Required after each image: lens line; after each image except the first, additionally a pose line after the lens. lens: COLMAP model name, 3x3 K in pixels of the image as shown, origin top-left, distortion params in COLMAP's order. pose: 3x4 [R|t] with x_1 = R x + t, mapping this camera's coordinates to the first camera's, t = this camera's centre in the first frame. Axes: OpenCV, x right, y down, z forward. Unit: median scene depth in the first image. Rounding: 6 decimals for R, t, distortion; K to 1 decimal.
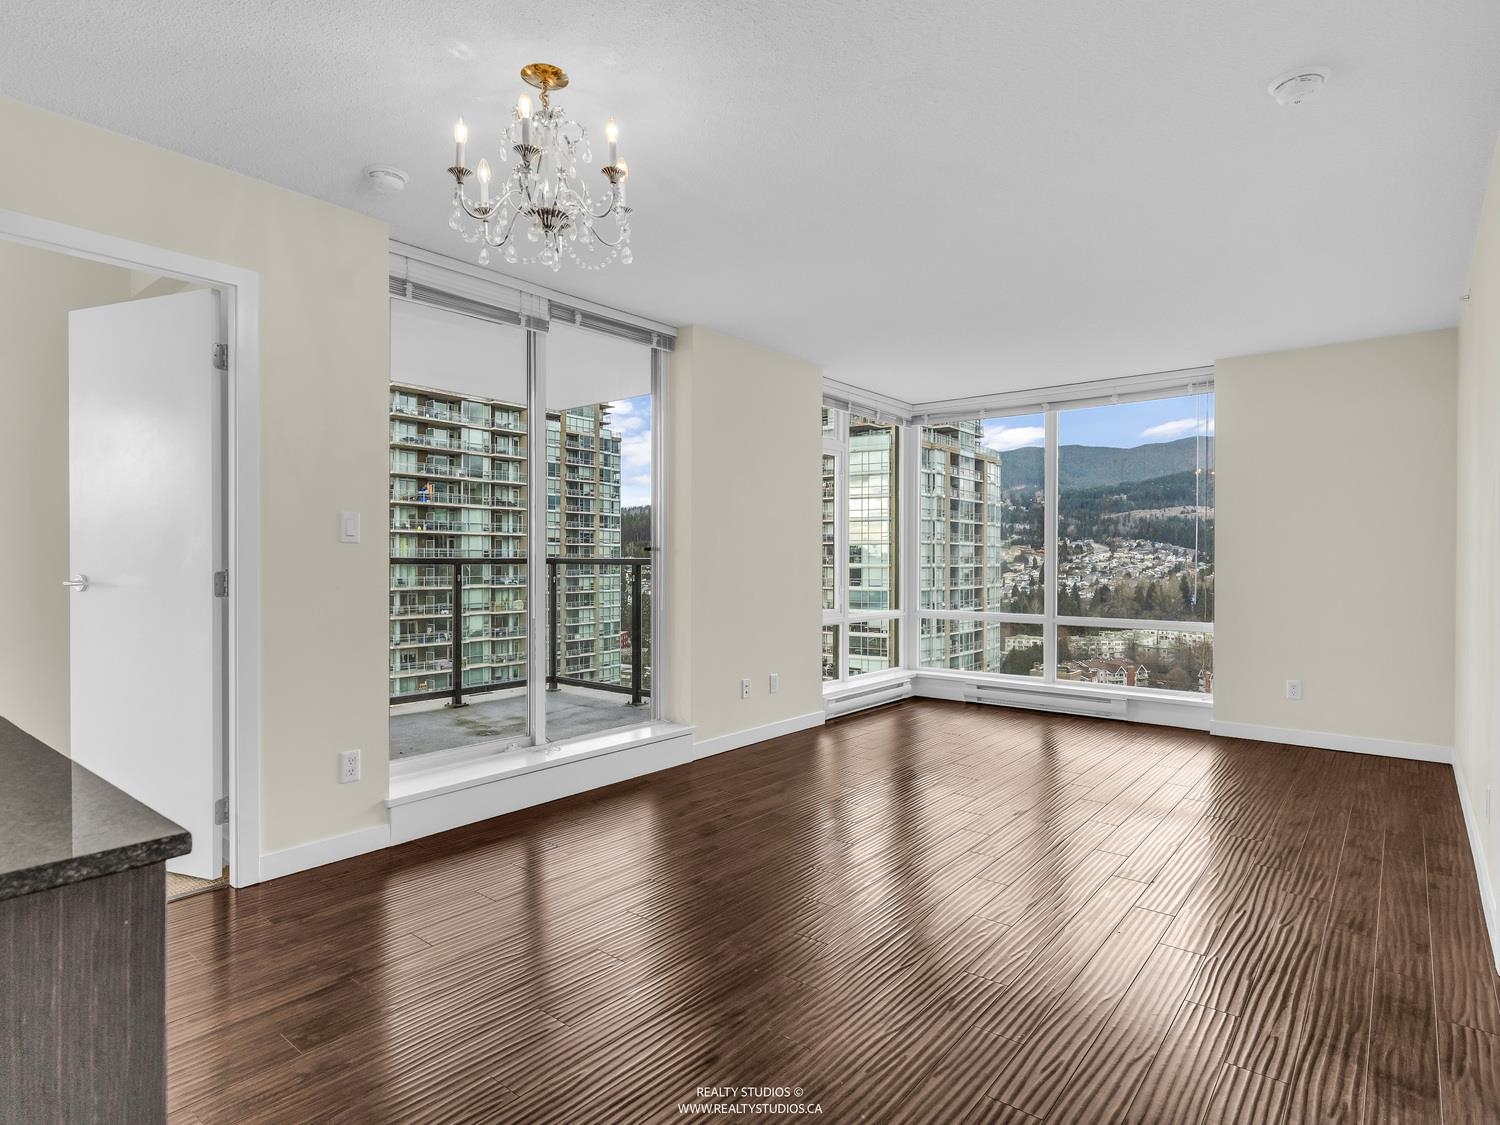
lens RADIAL K [[826.6, 0, 748.1], [0, 826.6, 567.2], [0, 0, 1]] dist [-0.001099, -0.000561]
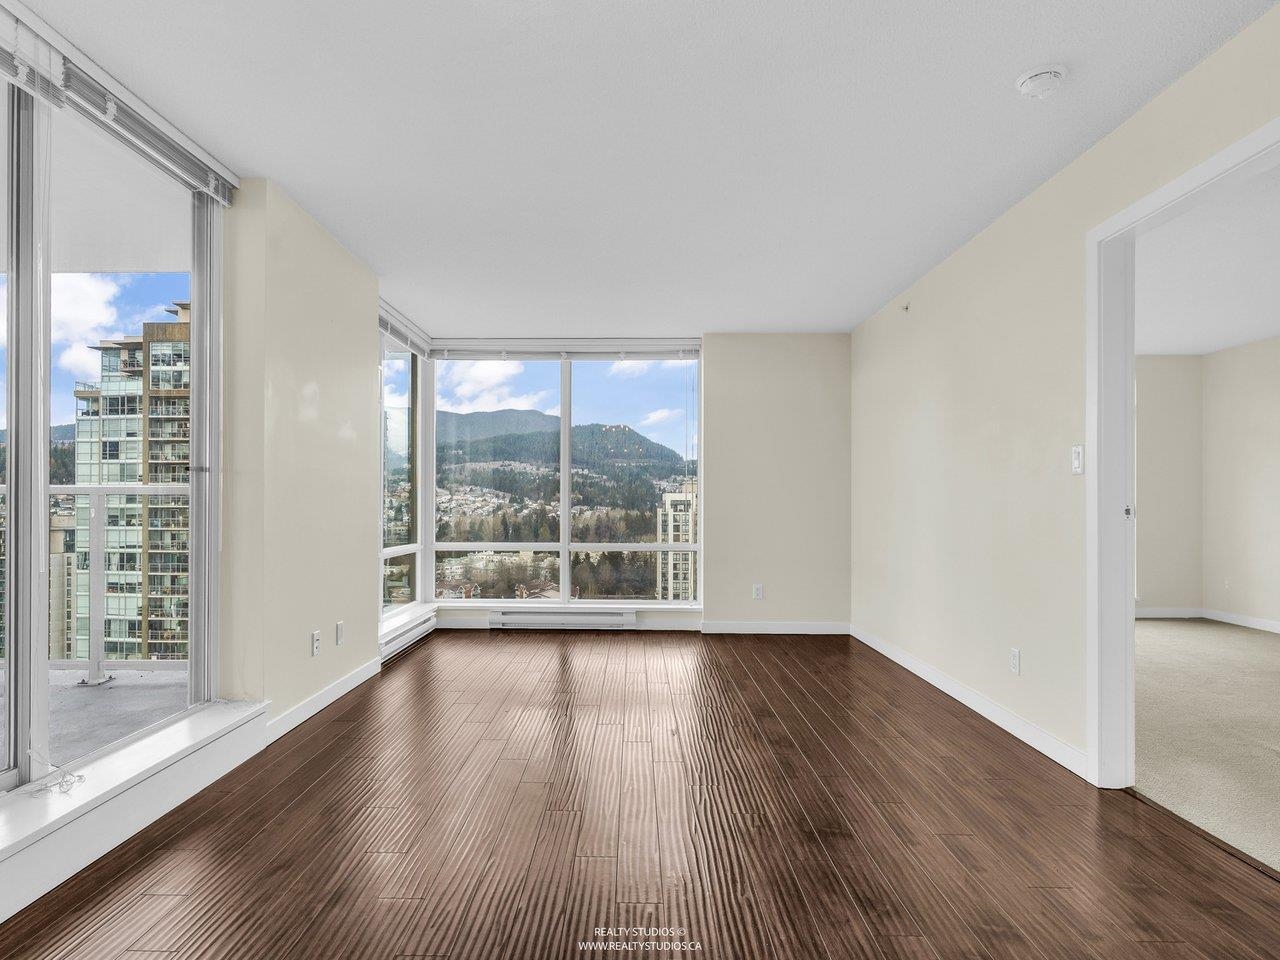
lens RADIAL K [[691.5, 0, 624.0], [0, 691.5, 500.3], [0, 0, 1]] dist [0.000482, 0.001201]
pose [[0.783927, 0.002771, 0.620847, -0.148243], [0.004170, 0.999944, -0.009728, 0.009871], [-0.620839, 0.010215, 0.783871, 0.211487]]
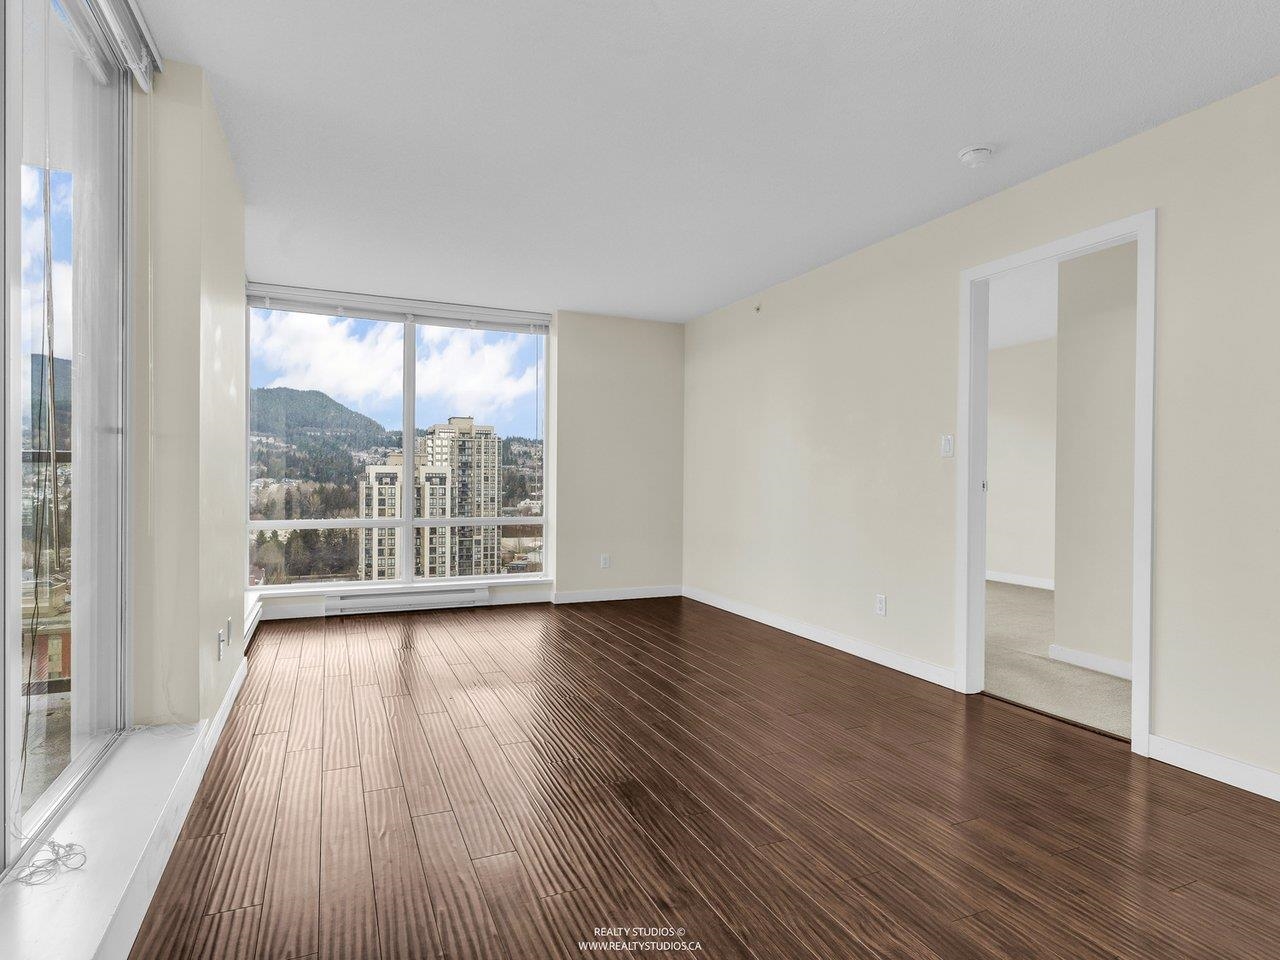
lens RADIAL K [[685.8, 0, 619.4], [0, 685.8, 480.8], [0, 0, 1]] dist [0.001559, 0.000230]
pose [[0.459036, -0.002224, 0.888415, -0.274779], [0.000839, 0.999998, 0.002070, 0.008857], [-0.888417, -0.000205, 0.459037, 0.354179]]
